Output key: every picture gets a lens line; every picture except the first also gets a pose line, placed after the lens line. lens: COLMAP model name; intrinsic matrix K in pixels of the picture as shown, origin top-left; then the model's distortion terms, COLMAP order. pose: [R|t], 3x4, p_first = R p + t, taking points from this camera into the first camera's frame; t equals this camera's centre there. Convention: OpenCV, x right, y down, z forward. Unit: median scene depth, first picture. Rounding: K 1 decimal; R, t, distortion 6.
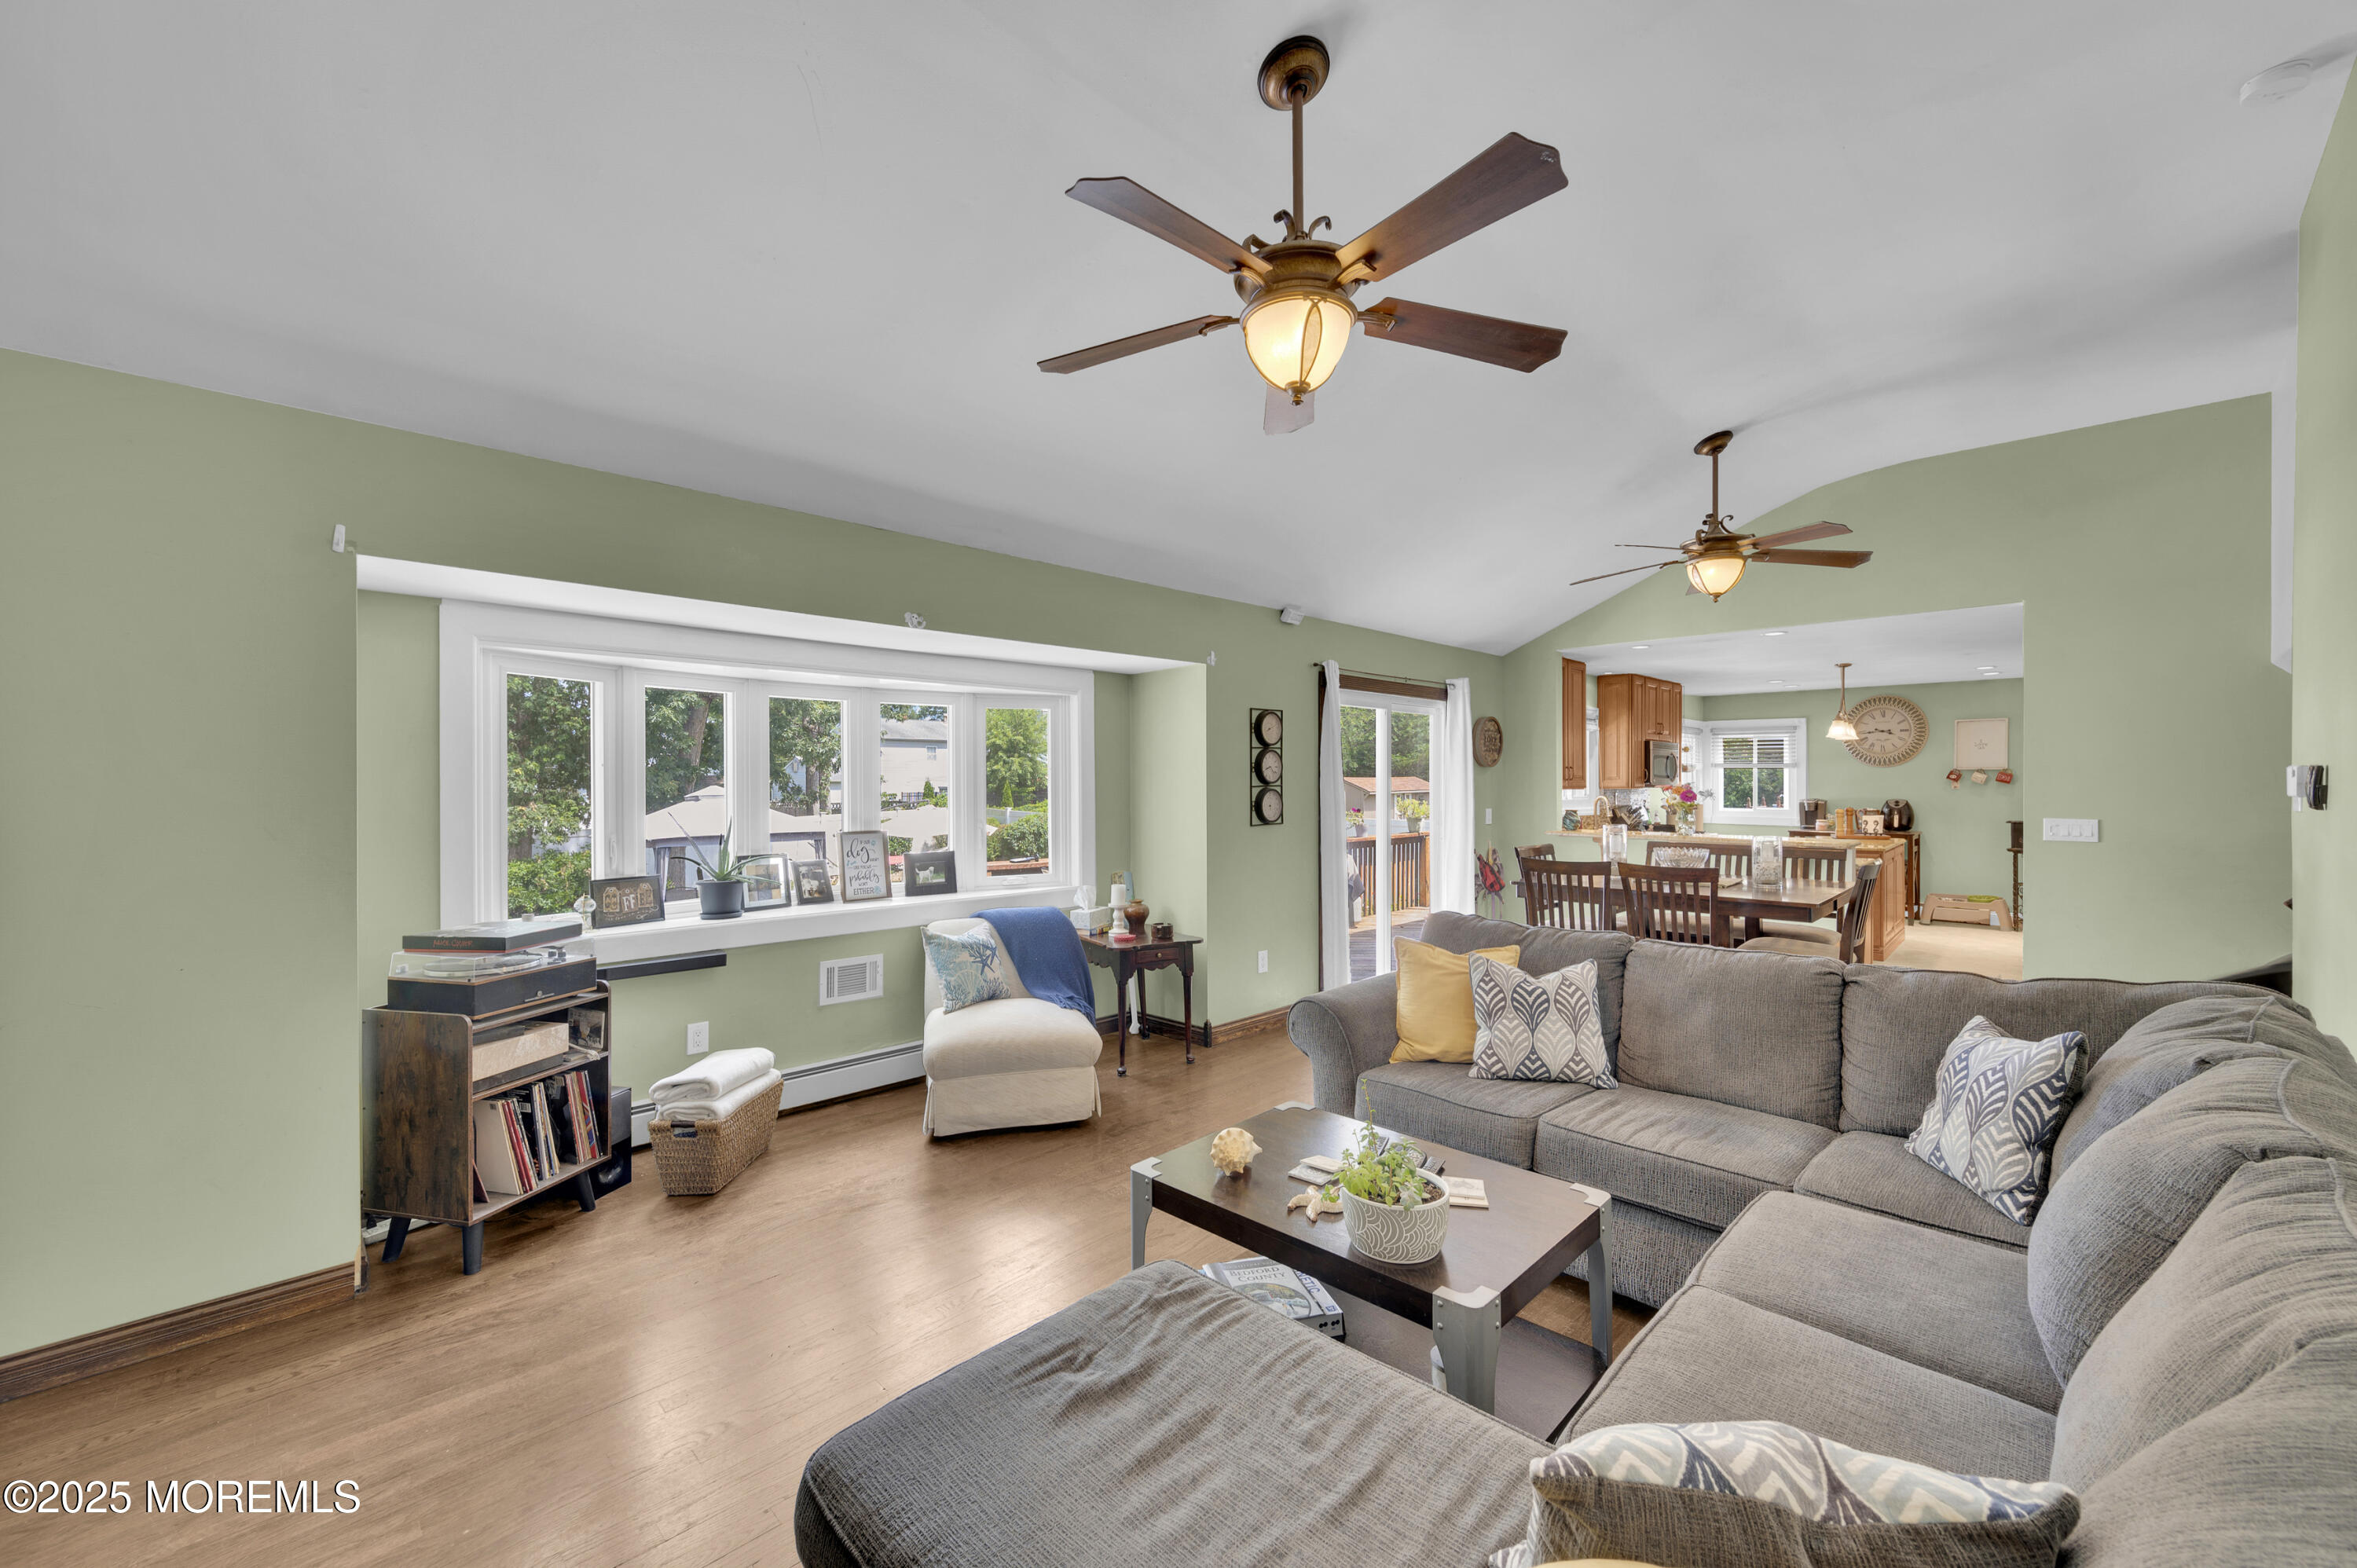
lens RADIAL K [[946.9, 0, 1174.5], [0, 946.9, 782.9], [0, 0, 1]] dist [0.005013, 0.000213]
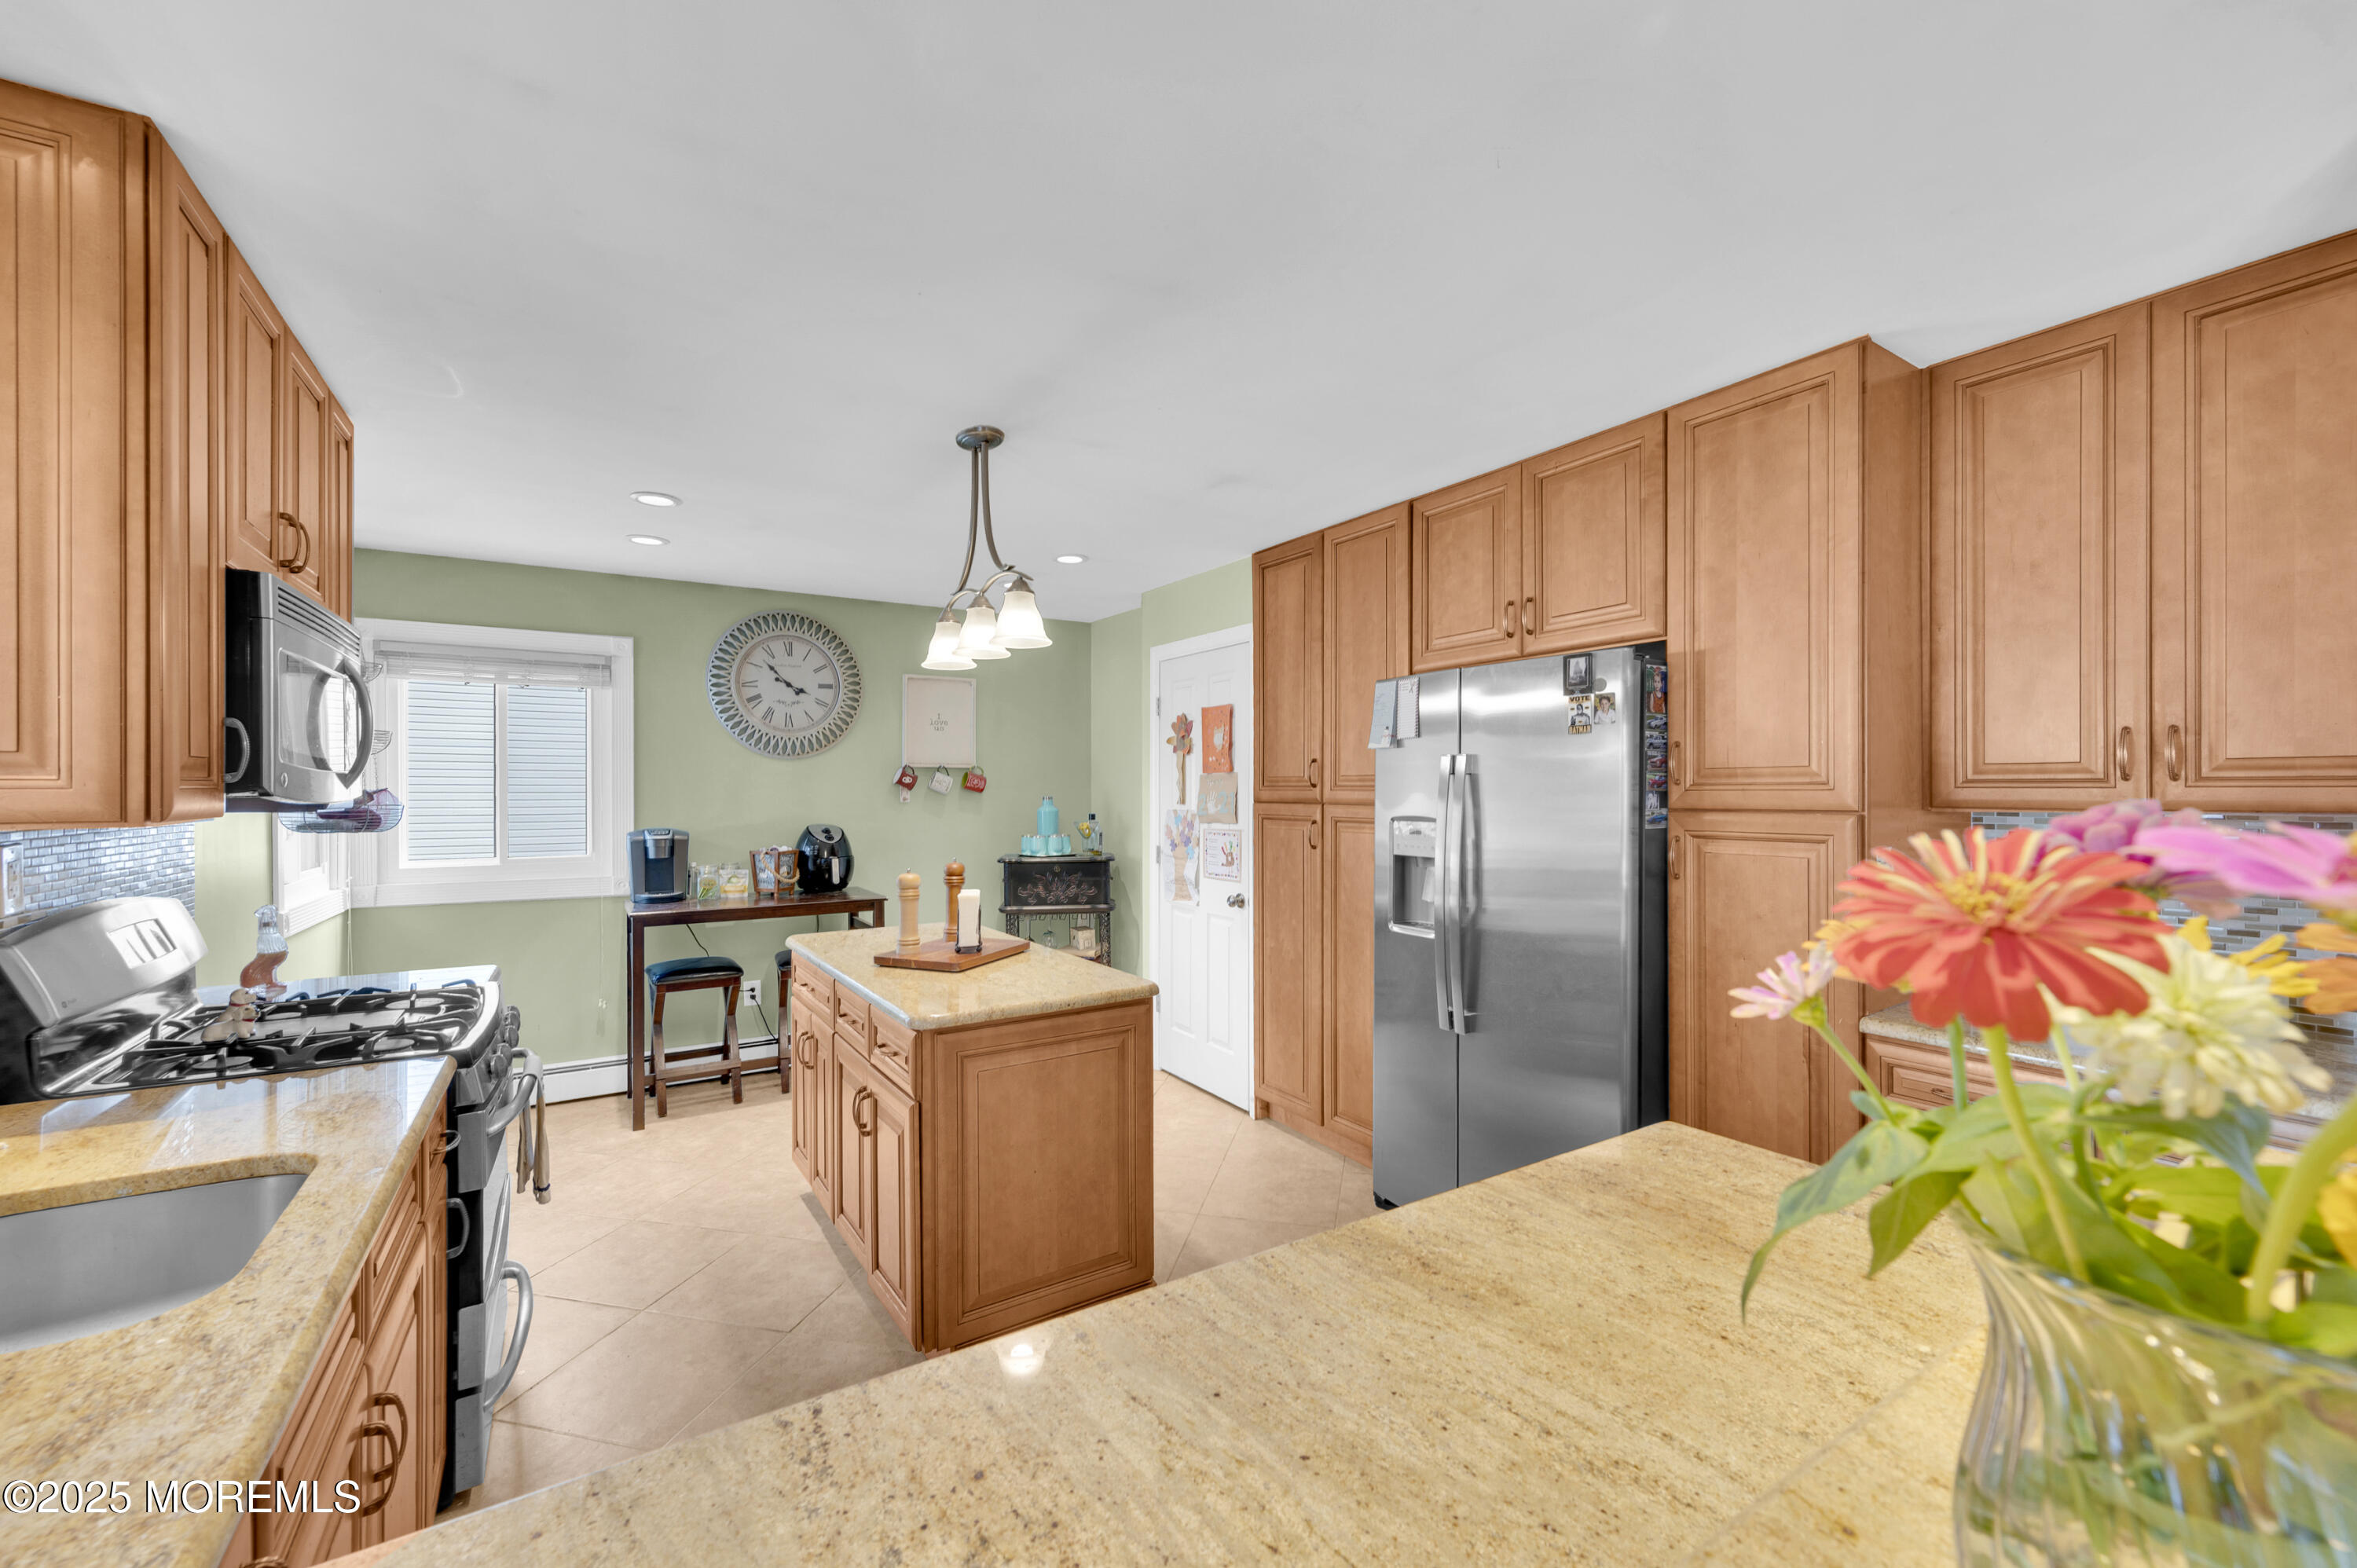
lens RADIAL K [[946.9, 0, 1187.7], [0, 946.9, 804.9], [0, 0, 1]] dist [0.005013, 0.000213]
pose [[0.219736, -0.013786, 0.975462, 0.341741], [0.001288, 0.999903, 0.013842, 0.000190], [-0.975558, -0.001785, 0.219733, 0.745180]]
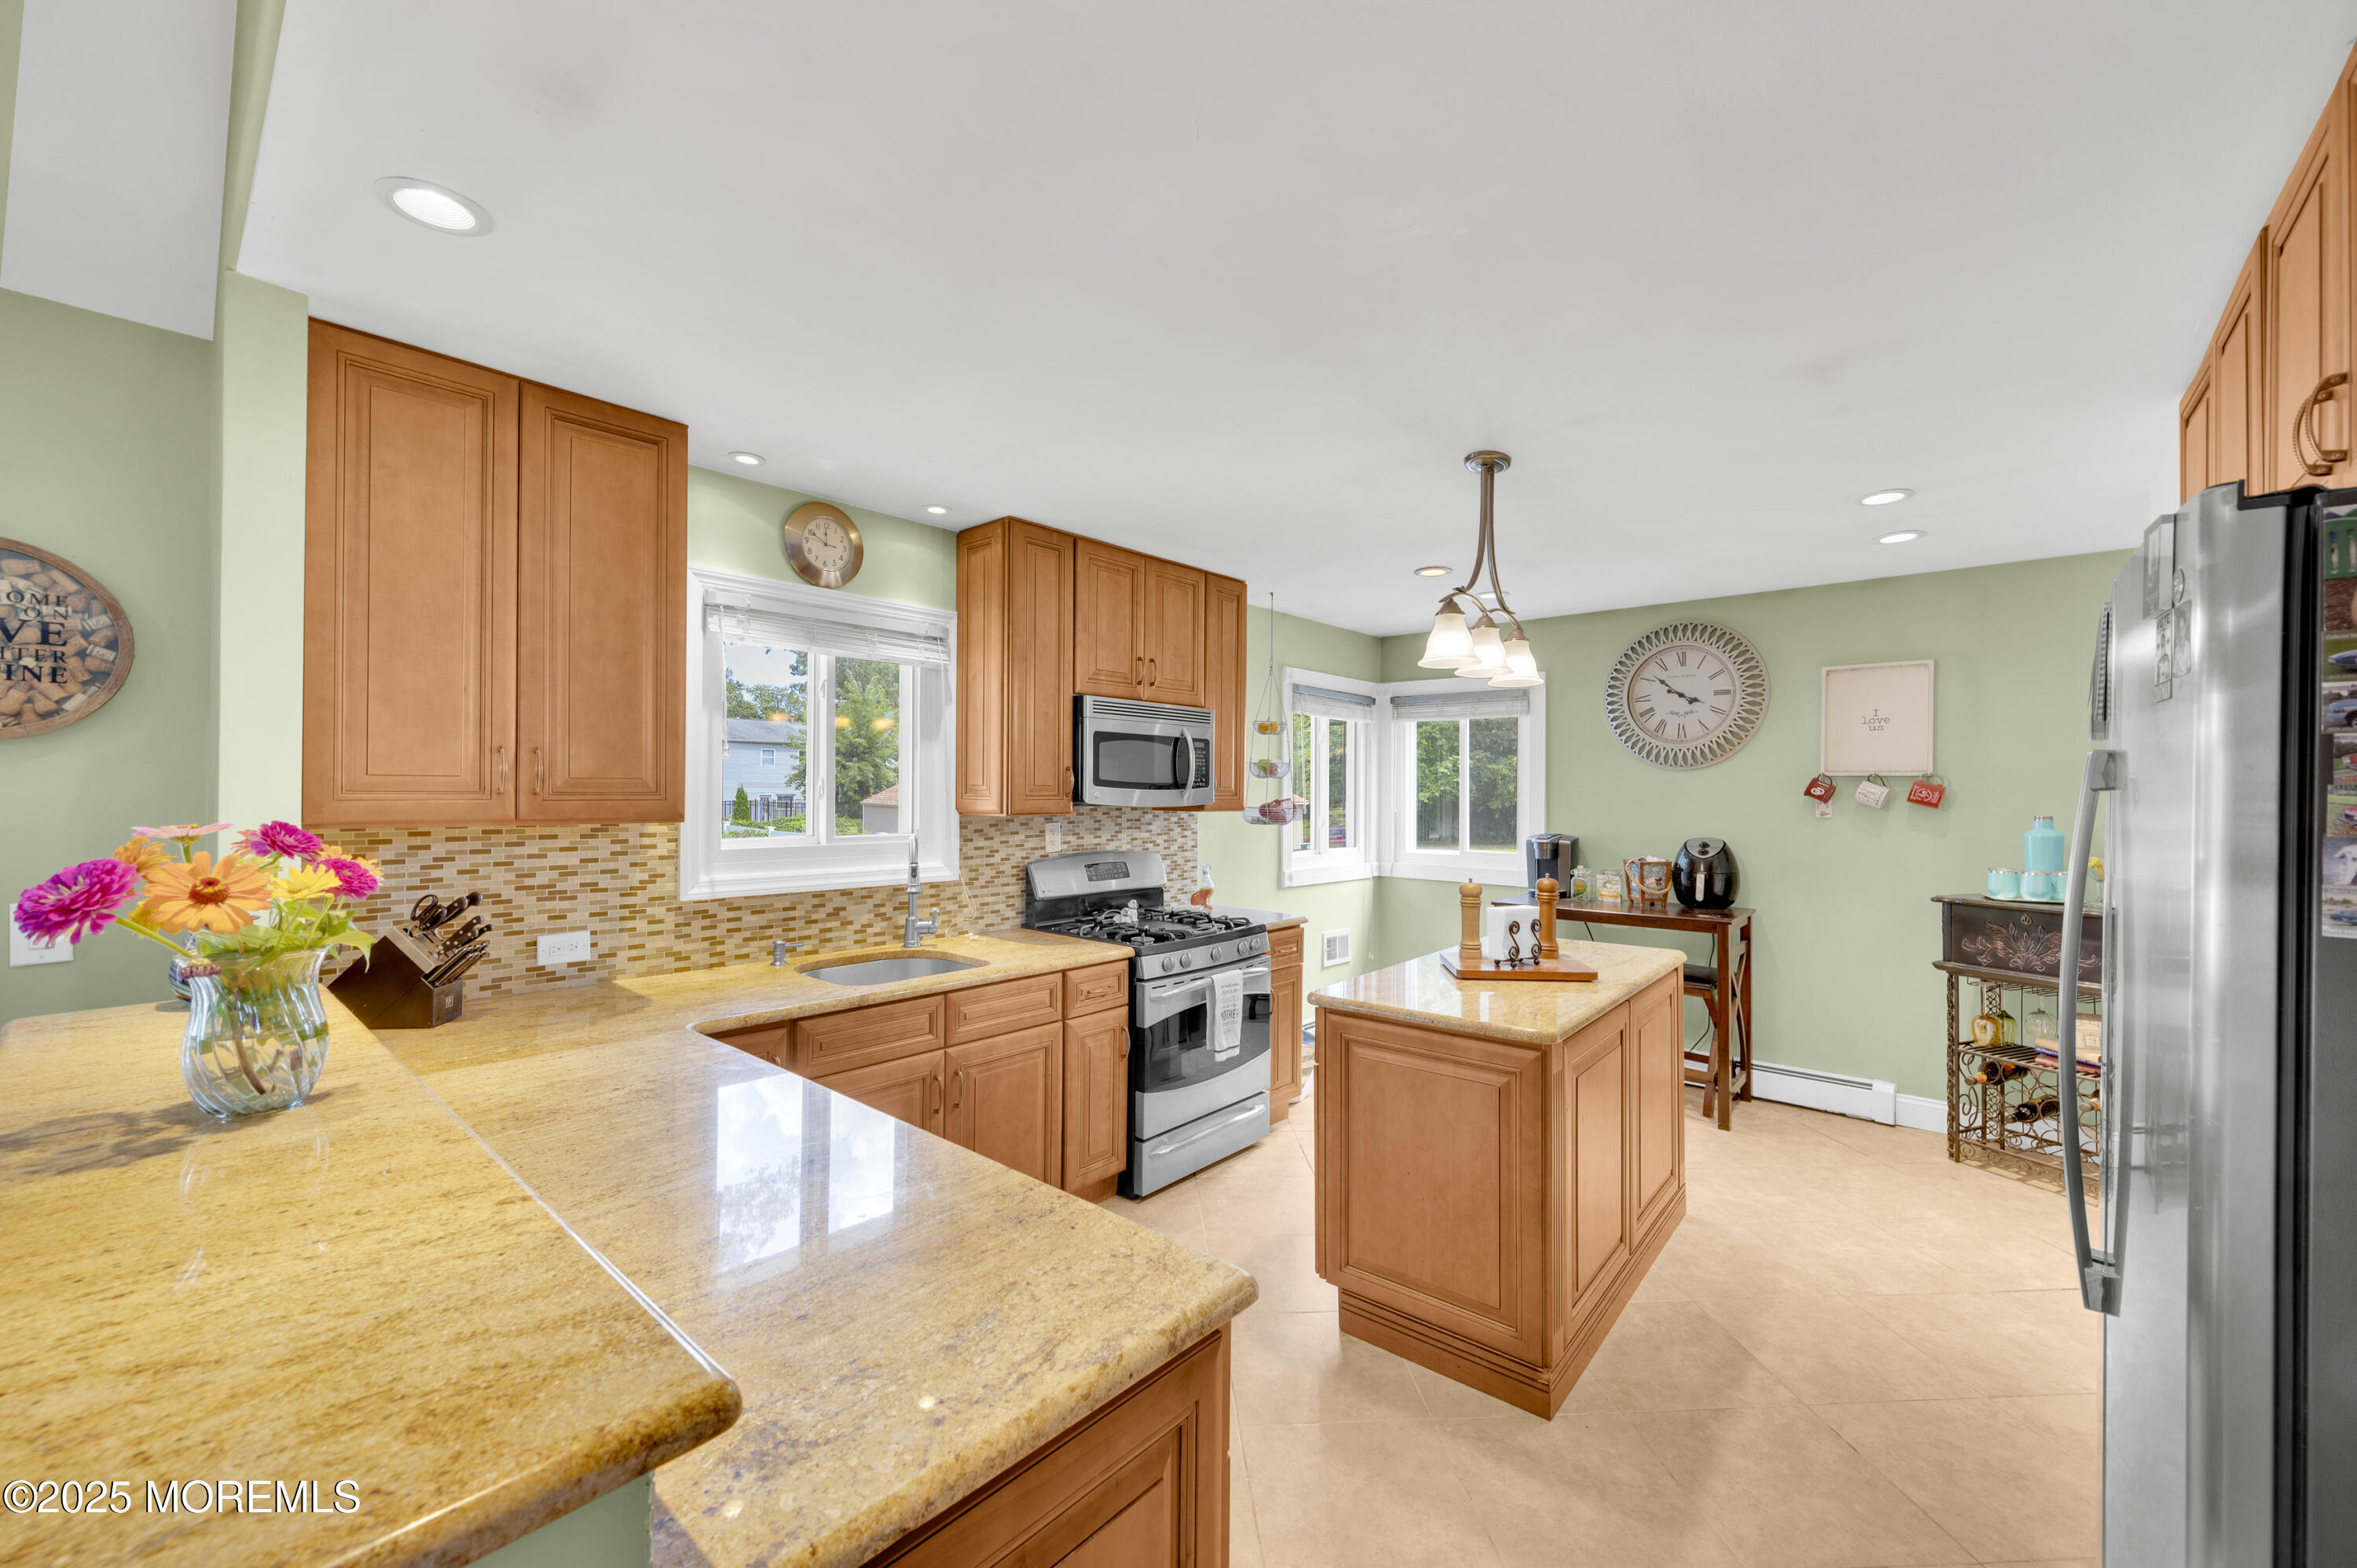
lens RADIAL K [[930.3, 0, 1179.9], [0, 930.3, 784.2], [0, 0, 1]] dist [0.003539, -0.000063]
pose [[0.998432, 0.008492, 0.055329, 0.500879], [-0.008030, 0.999931, -0.008558, -0.003833], [-0.055398, 0.008100, 0.998432, 0.584336]]
